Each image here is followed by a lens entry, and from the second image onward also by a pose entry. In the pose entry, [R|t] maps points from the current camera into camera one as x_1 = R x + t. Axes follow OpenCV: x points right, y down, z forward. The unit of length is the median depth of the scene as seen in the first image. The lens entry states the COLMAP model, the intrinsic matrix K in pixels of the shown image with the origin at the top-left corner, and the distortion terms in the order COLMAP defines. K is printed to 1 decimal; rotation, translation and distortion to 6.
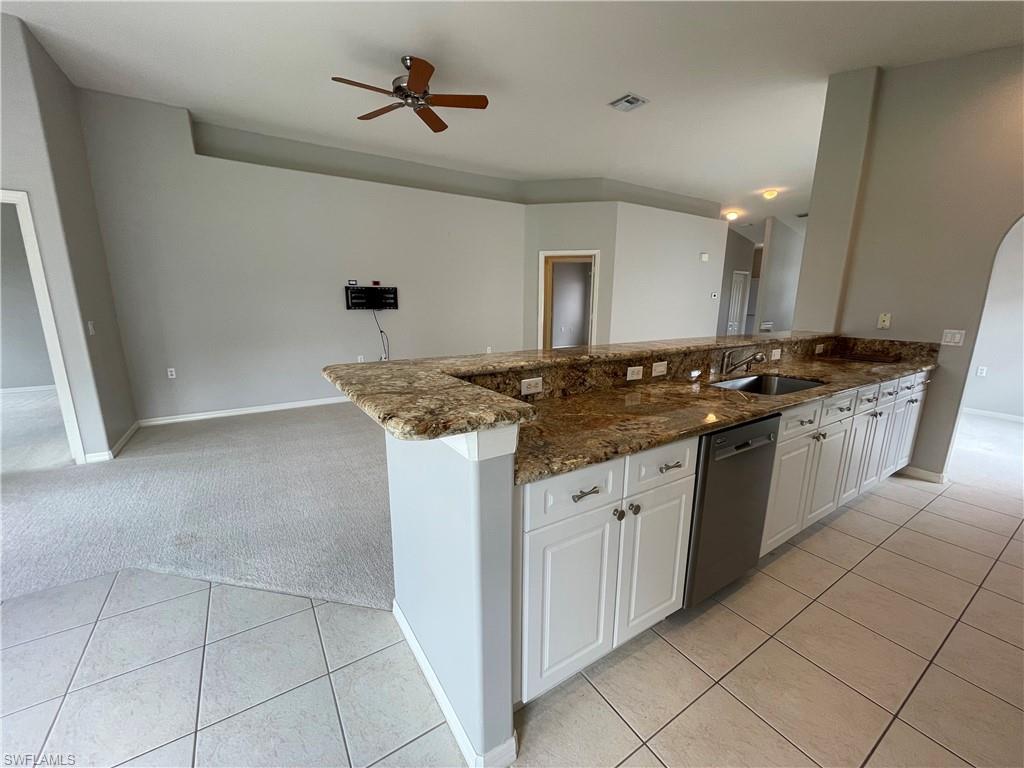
lens RADIAL K [[412.8, 0, 508.3], [0, 412.8, 385.1], [0, 0, 1]] dist [-0.004182, 0.001263]
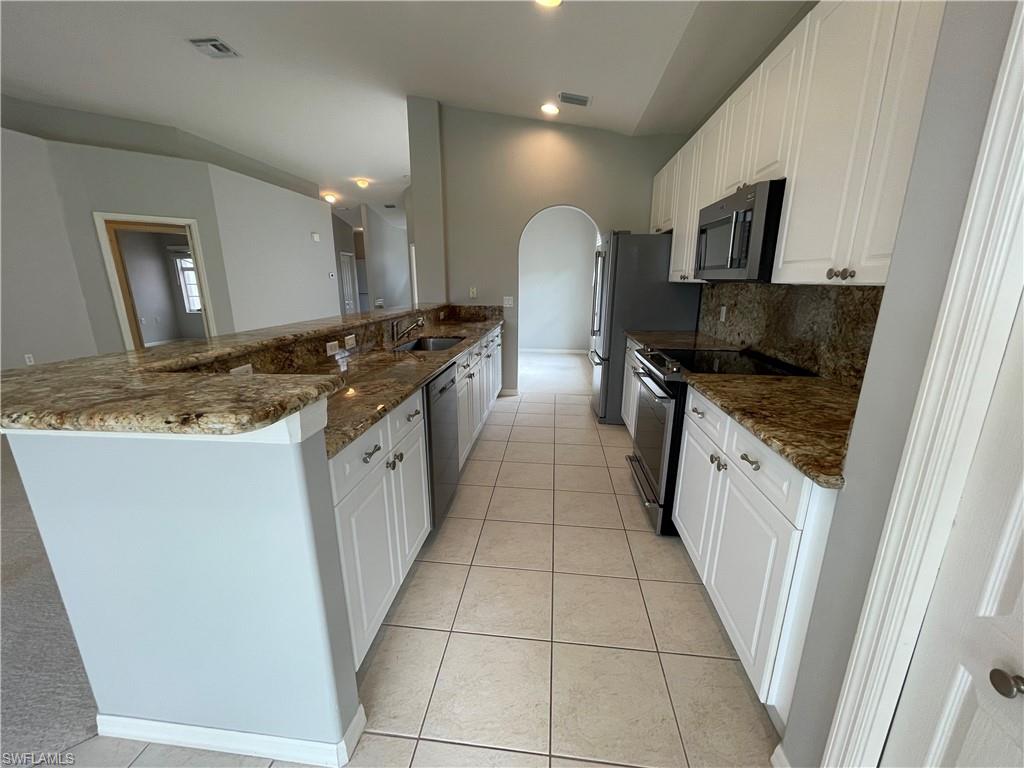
lens RADIAL K [[412.8, 0, 511.7], [0, 412.8, 385.4], [0, 0, 1]] dist [-0.004182, 0.001263]
pose [[0.623946, -0.199223, 0.755647, -0.134670], [0.166054, 0.978676, 0.120911, 0.007001], [-0.763622, 0.050036, 0.643722, 0.005281]]
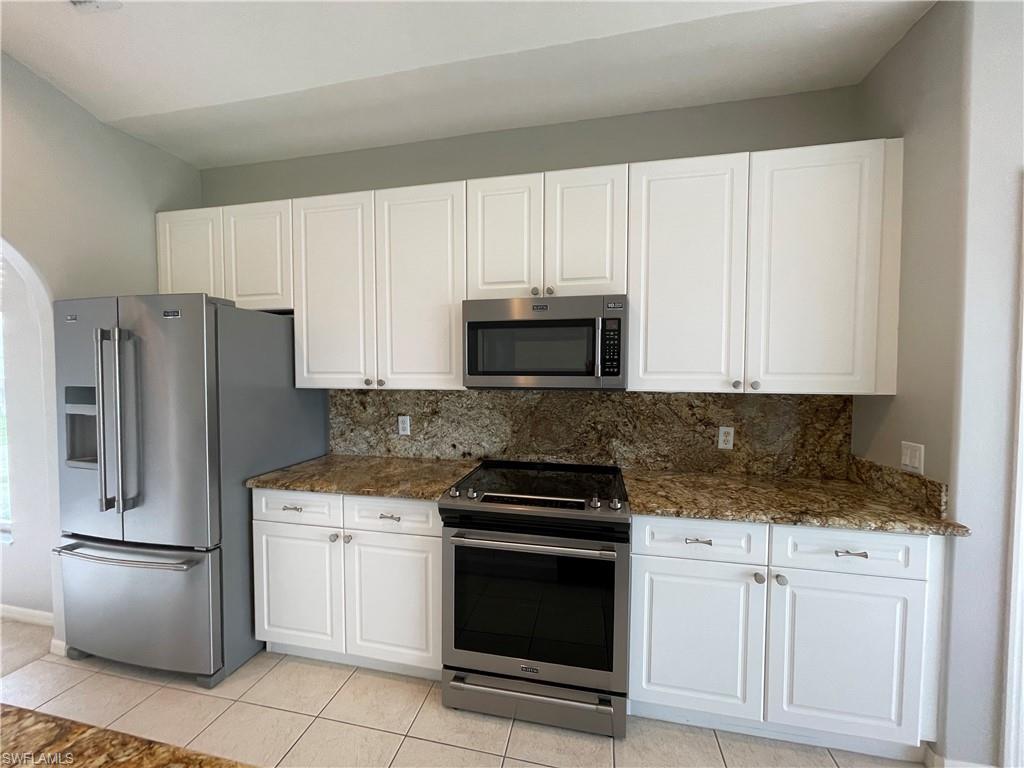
lens RADIAL K [[412.8, 0, 510.0], [0, 412.8, 386.9], [0, 0, 1]] dist [-0.004182, 0.001263]
pose [[-0.711517, -0.035098, 0.701792, 0.234131], [0.139401, 0.971849, 0.189937, -0.133561], [-0.688703, 0.232974, -0.686594, 0.569629]]
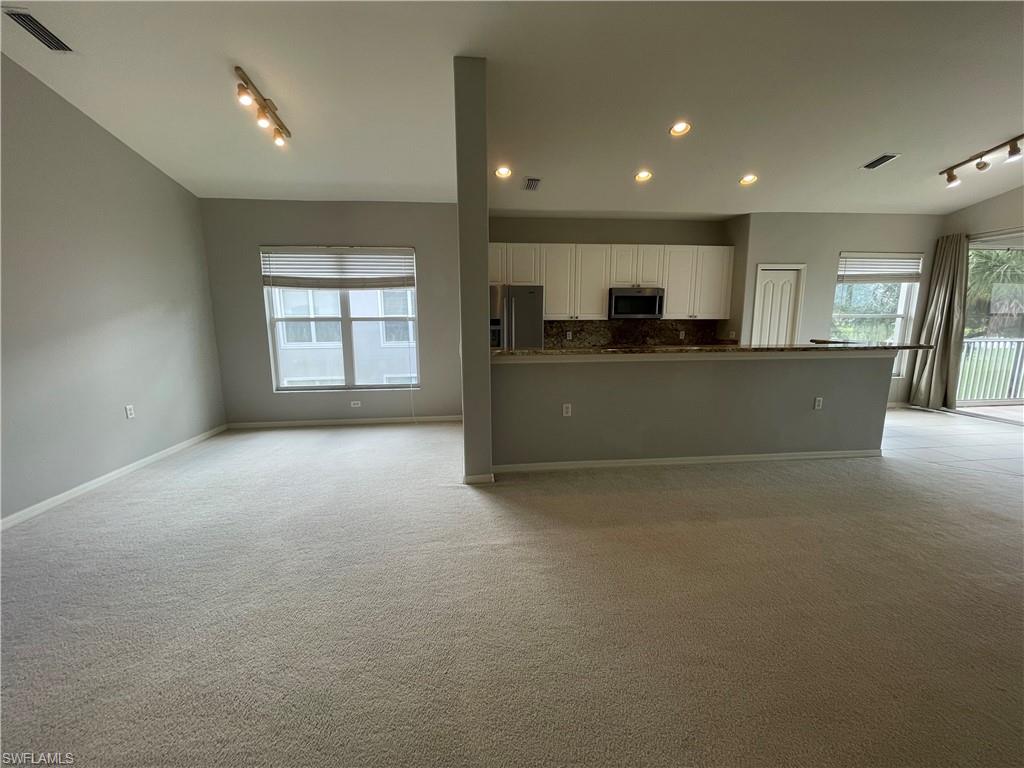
lens RADIAL K [[412.8, 0, 507.0], [0, 412.8, 385.9], [0, 0, 1]] dist [-0.004182, 0.001263]
pose [[-0.898462, -0.074090, 0.432754, 0.322351], [0.090035, 0.933619, 0.346768, -0.406280], [-0.429720, 0.350521, -0.832151, 1.938893]]
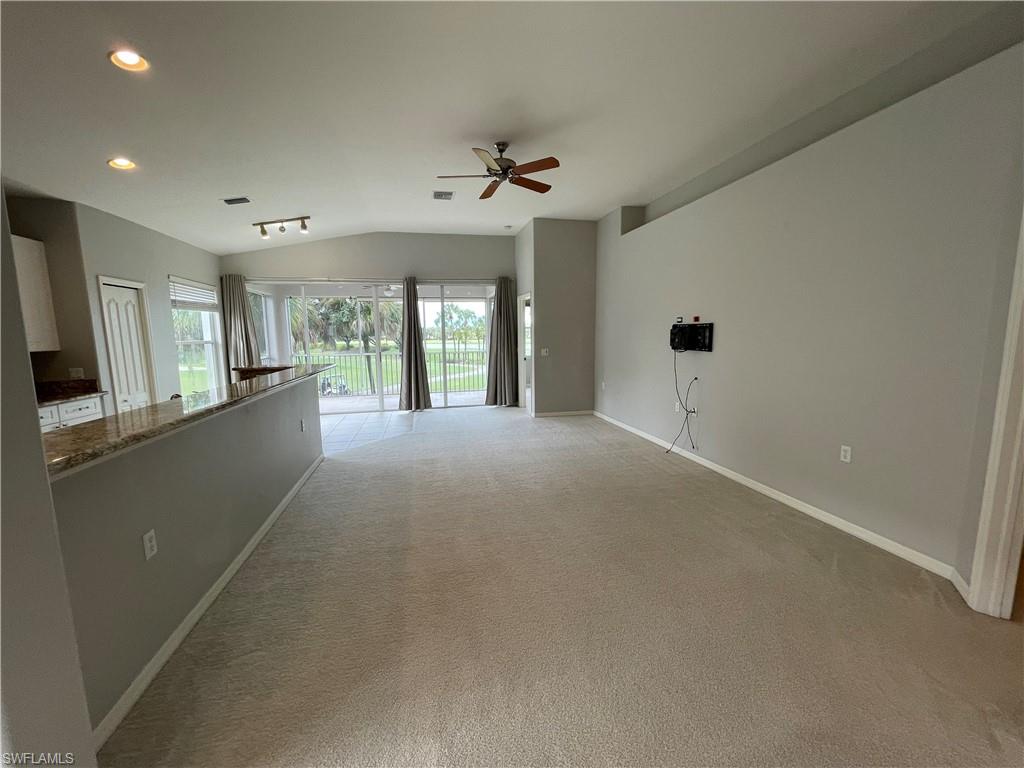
lens RADIAL K [[412.8, 0, 507.5], [0, 412.8, 387.8], [0, 0, 1]] dist [-0.004182, 0.001263]
pose [[-0.346308, 0.121151, -0.930265, 0.944998], [-0.182448, 0.963994, 0.193463, -0.335181], [0.920208, 0.236723, -0.311735, 1.533688]]
